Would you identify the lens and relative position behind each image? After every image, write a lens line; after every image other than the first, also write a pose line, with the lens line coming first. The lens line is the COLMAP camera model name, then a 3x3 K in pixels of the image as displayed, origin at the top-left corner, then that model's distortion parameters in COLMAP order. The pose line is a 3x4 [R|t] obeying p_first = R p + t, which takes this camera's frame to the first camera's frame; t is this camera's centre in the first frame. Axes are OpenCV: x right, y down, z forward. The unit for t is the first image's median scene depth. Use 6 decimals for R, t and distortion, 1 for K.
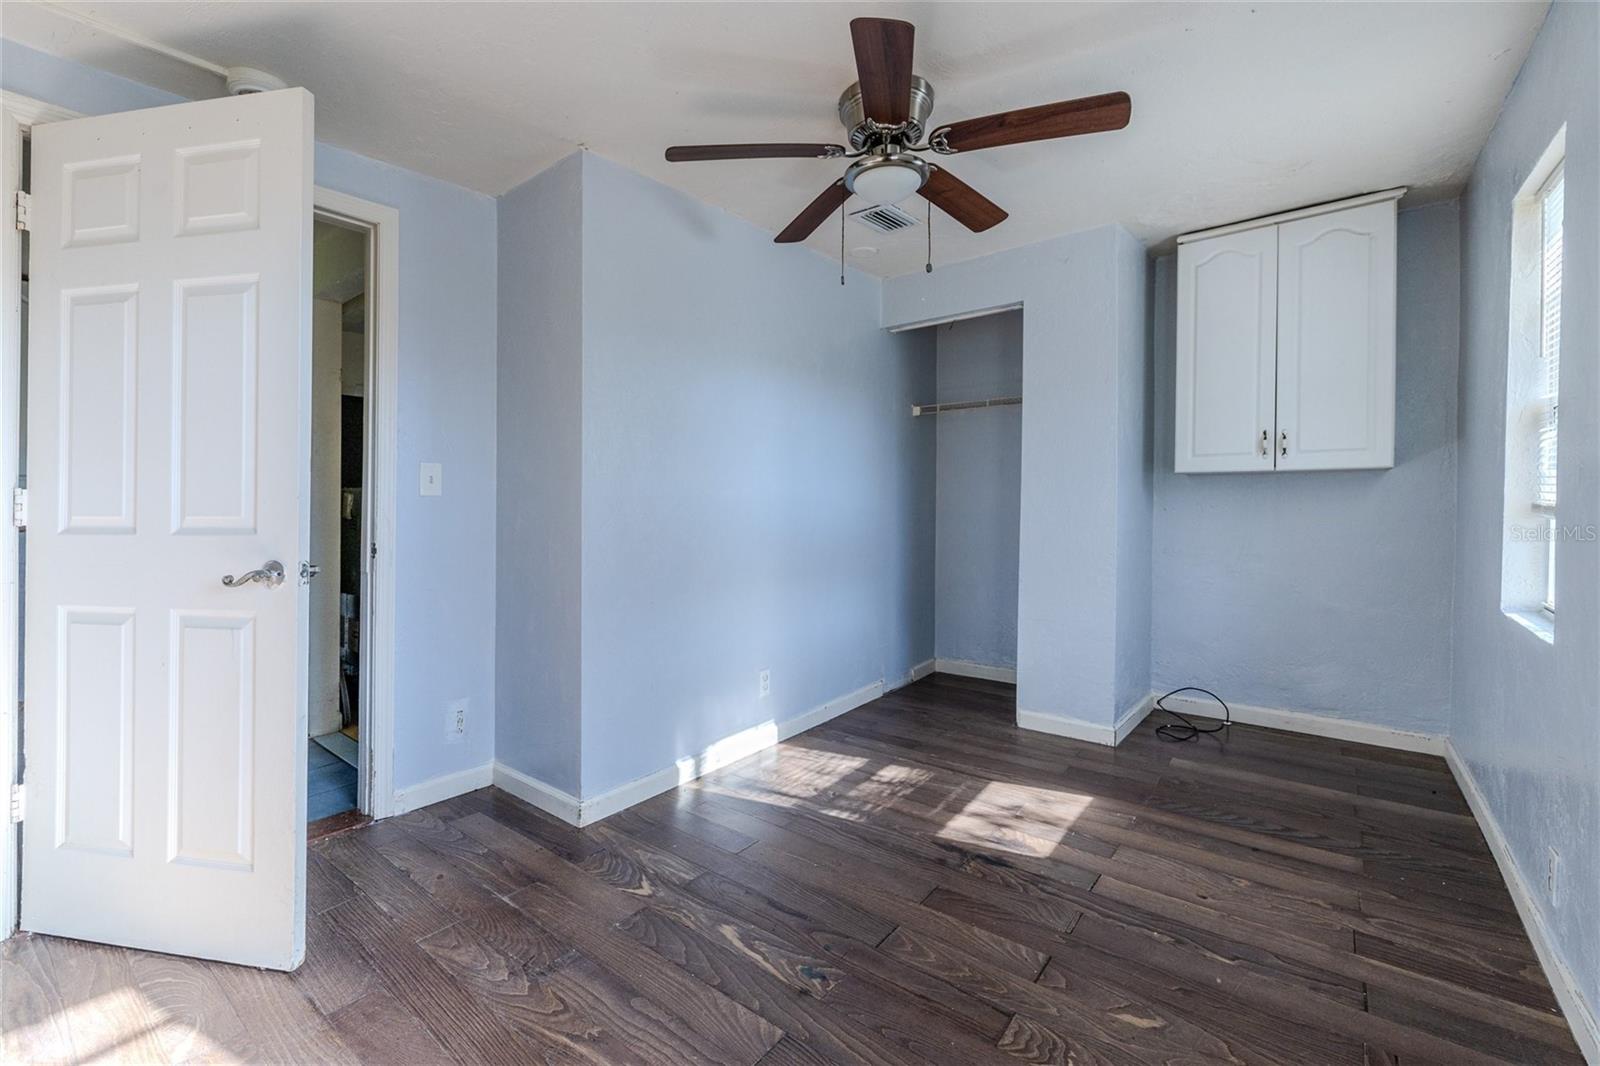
lens RADIAL K [[680.3, 0, 776.5], [0, 680.3, 502.8], [0, 0, 1]] dist [0.002319, -0.000667]
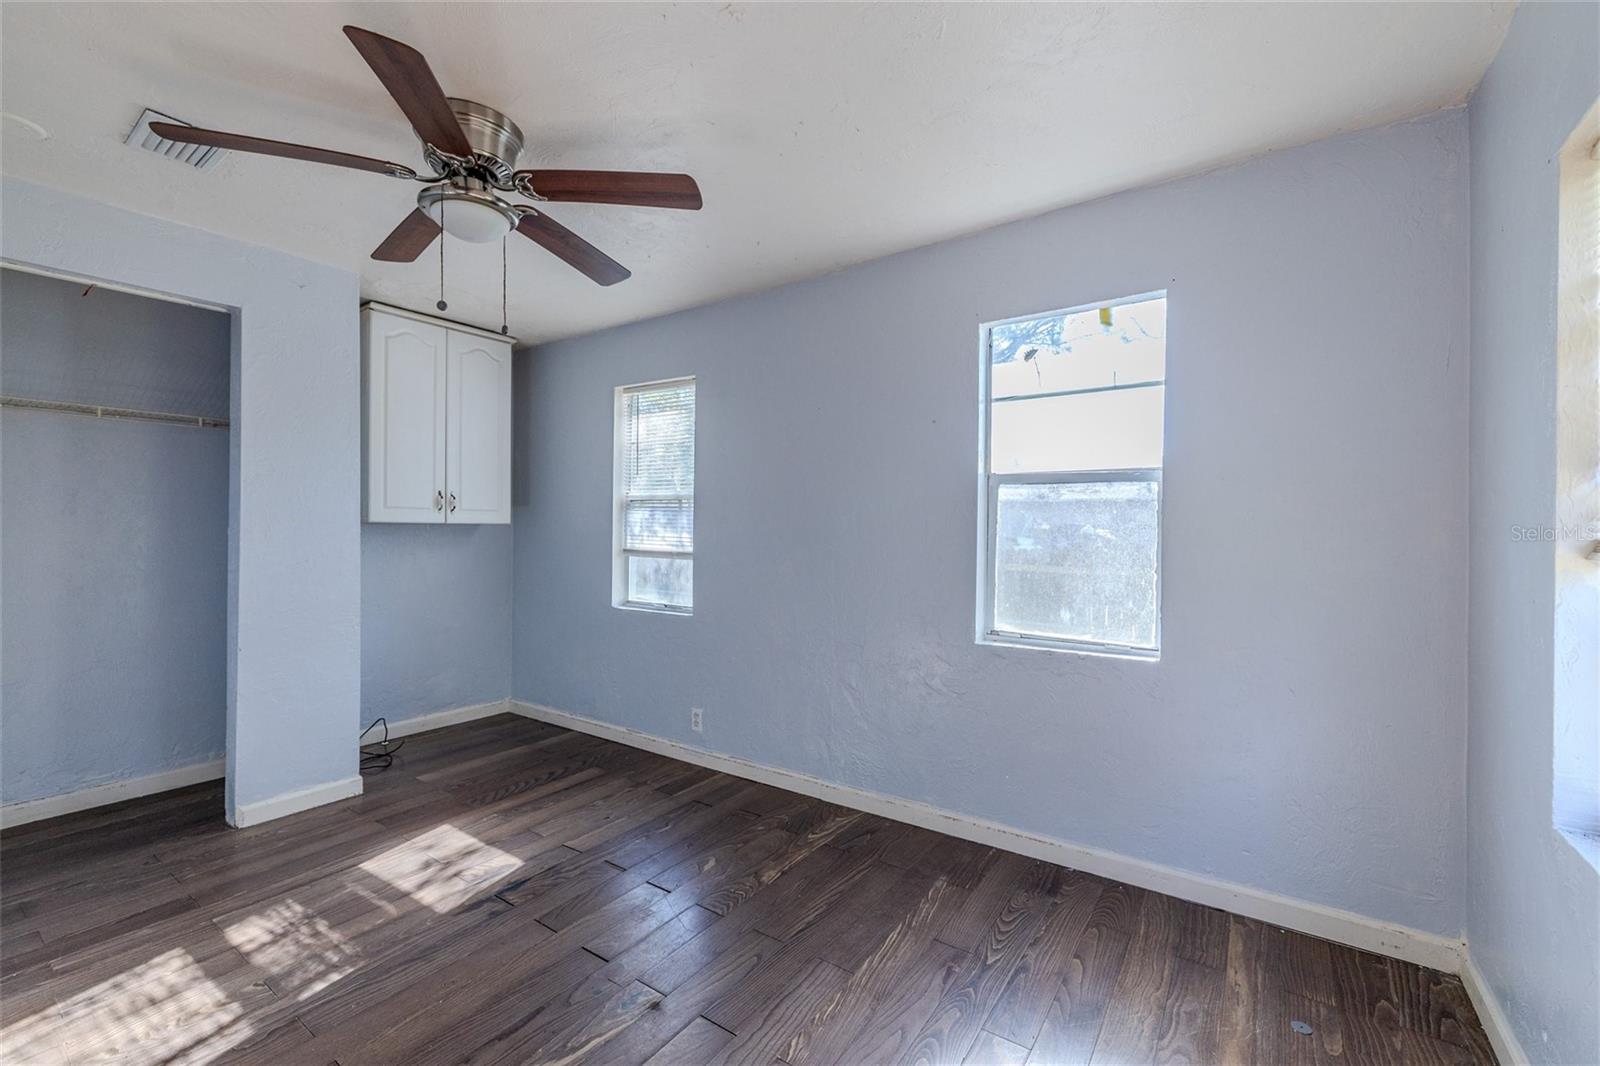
lens RADIAL K [[680.3, 0, 793.4], [0, 680.3, 534.7], [0, 0, 1]] dist [0.002319, -0.000667]
pose [[-0.070988, -0.003638, 0.997471, -0.668922], [-0.002887, 0.999990, 0.003442, -0.038196], [-0.997473, -0.002636, -0.070998, 0.522608]]
